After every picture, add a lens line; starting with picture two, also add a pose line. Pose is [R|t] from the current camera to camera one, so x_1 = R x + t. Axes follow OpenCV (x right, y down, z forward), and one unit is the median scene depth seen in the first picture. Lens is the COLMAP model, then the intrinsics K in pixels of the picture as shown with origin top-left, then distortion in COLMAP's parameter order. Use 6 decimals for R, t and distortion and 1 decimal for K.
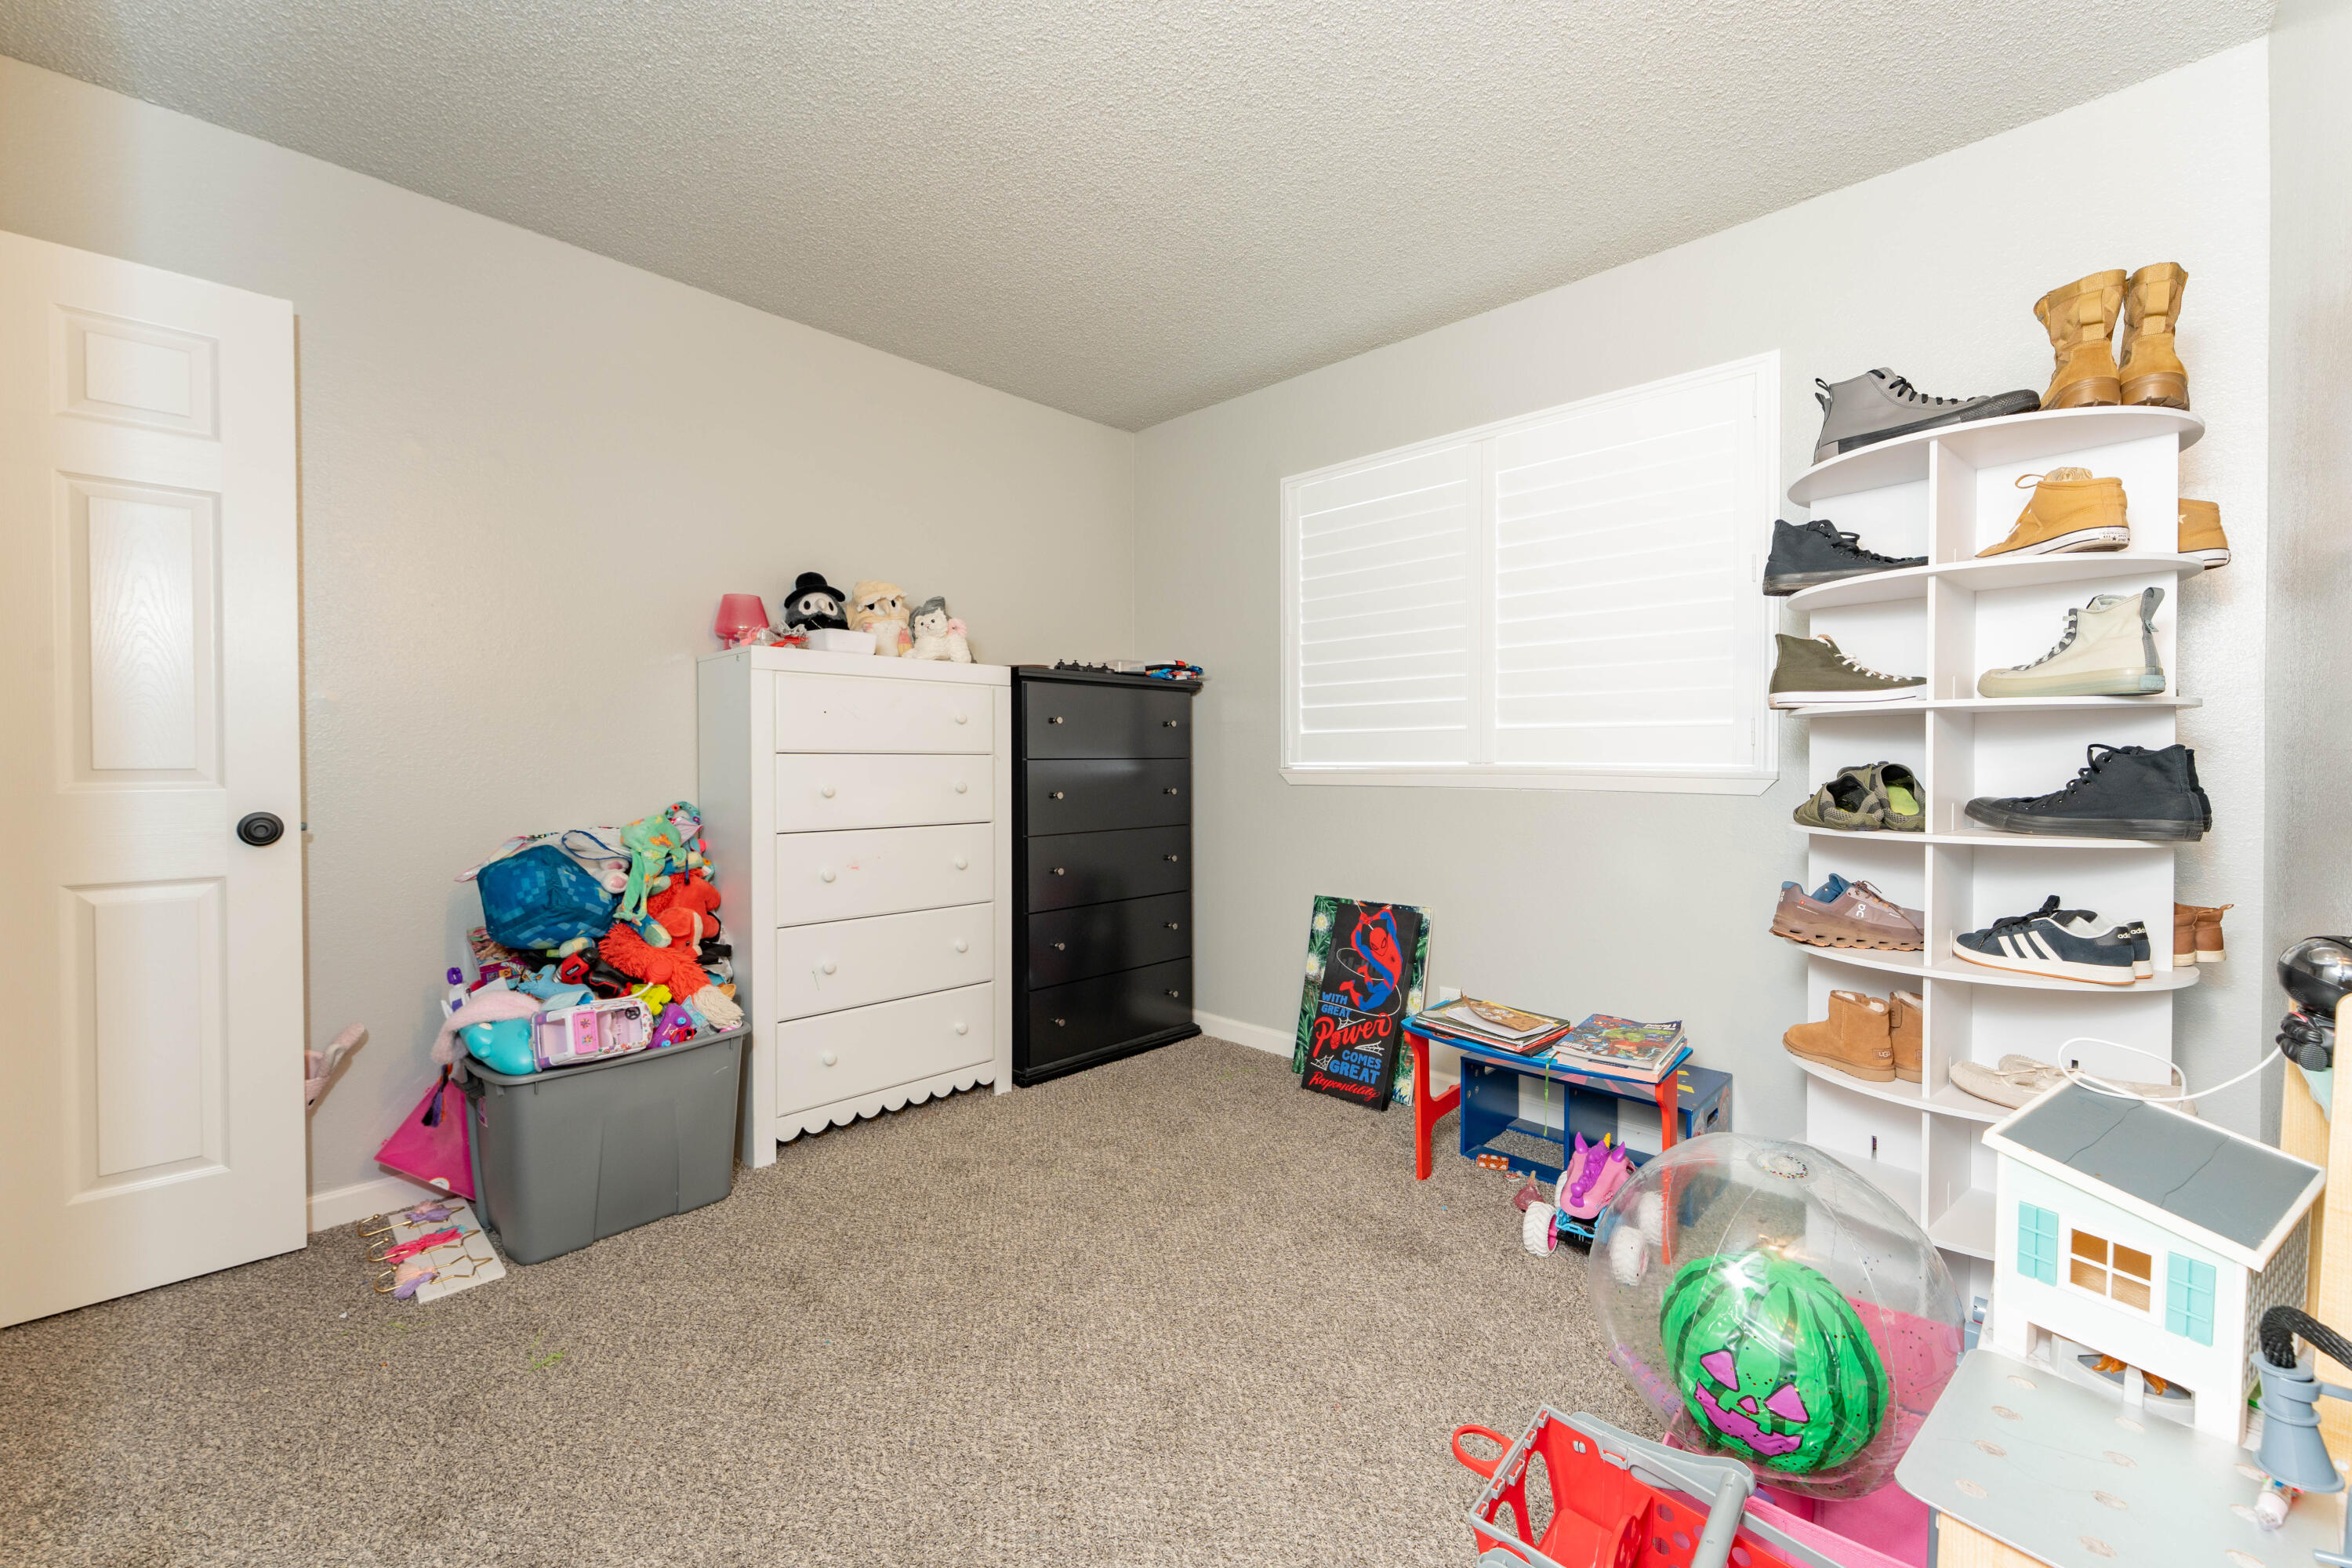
lens RADIAL K [[940.1, 0, 1185.3], [0, 940.1, 774.5], [0, 0, 1]] dist [-0.001003, -0.001629]
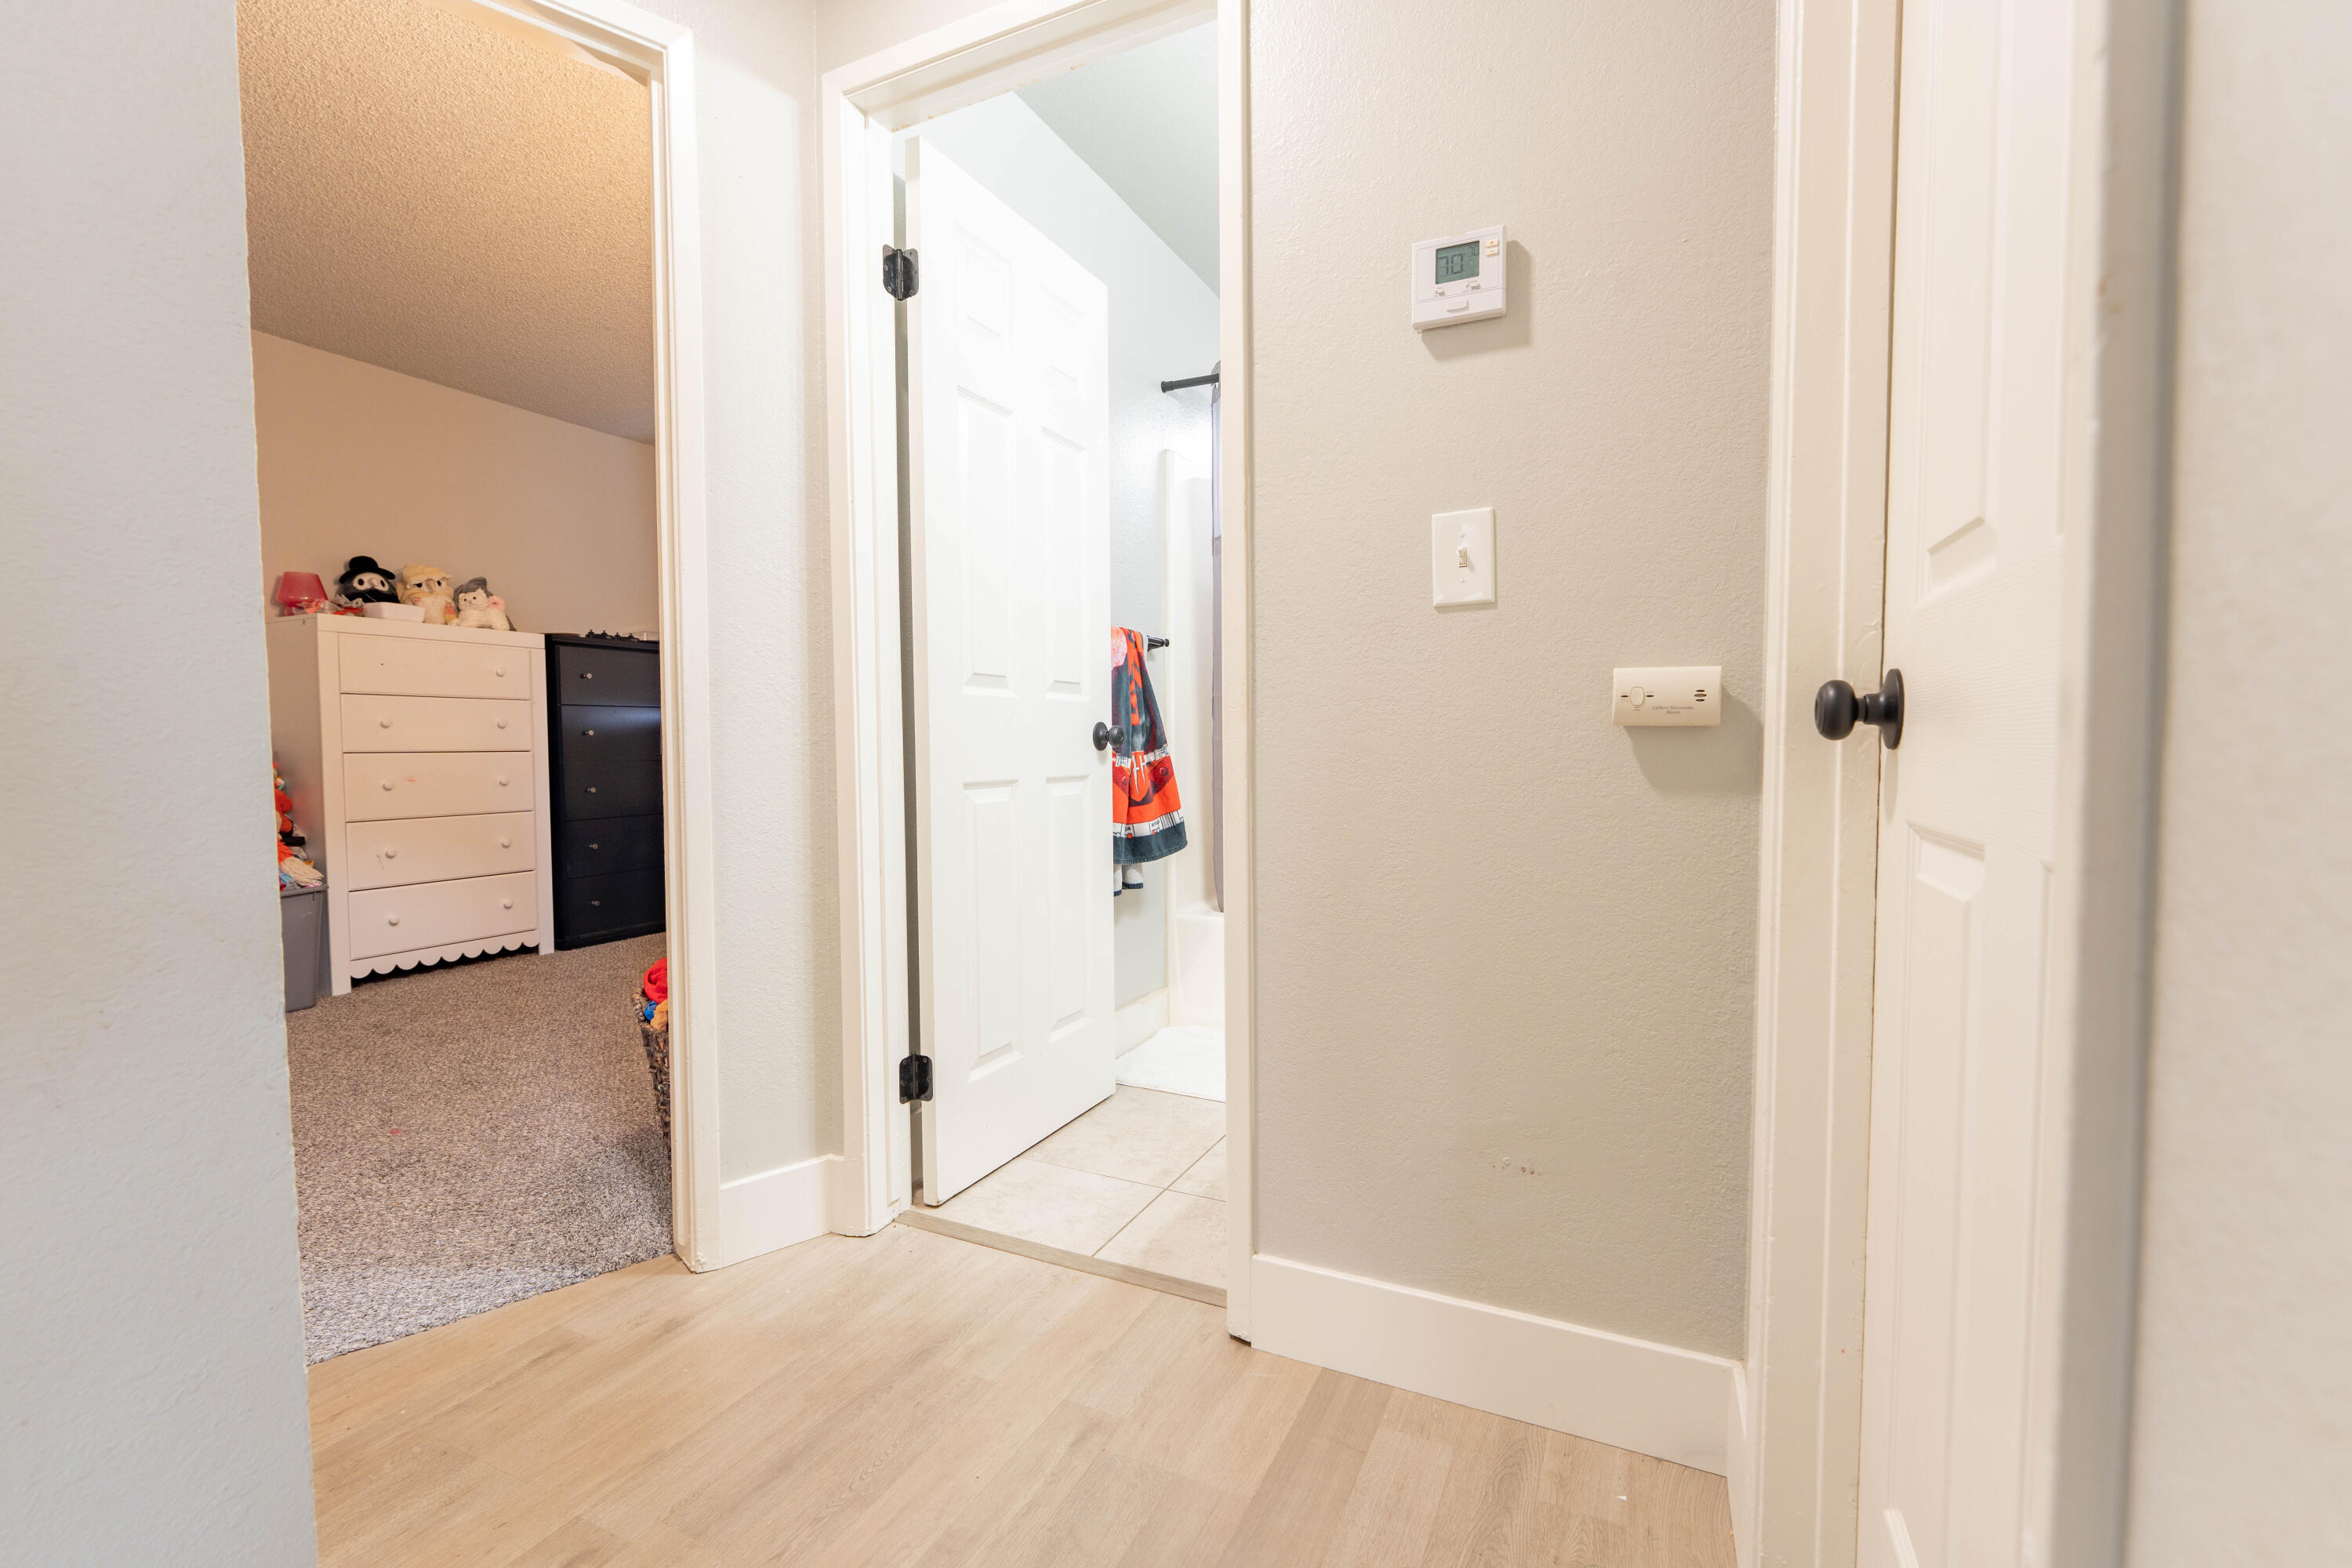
lens RADIAL K [[1010.3, 0, 1158.6], [0, 1010.3, 790.5], [0, 0, 1]] dist [0.008553, -0.004157]
pose [[0.953230, -0.019224, 0.301635, 0.212437], [0.010696, 0.999496, 0.029899, 0.074715], [-0.302057, -0.025275, 0.952955, -0.652408]]
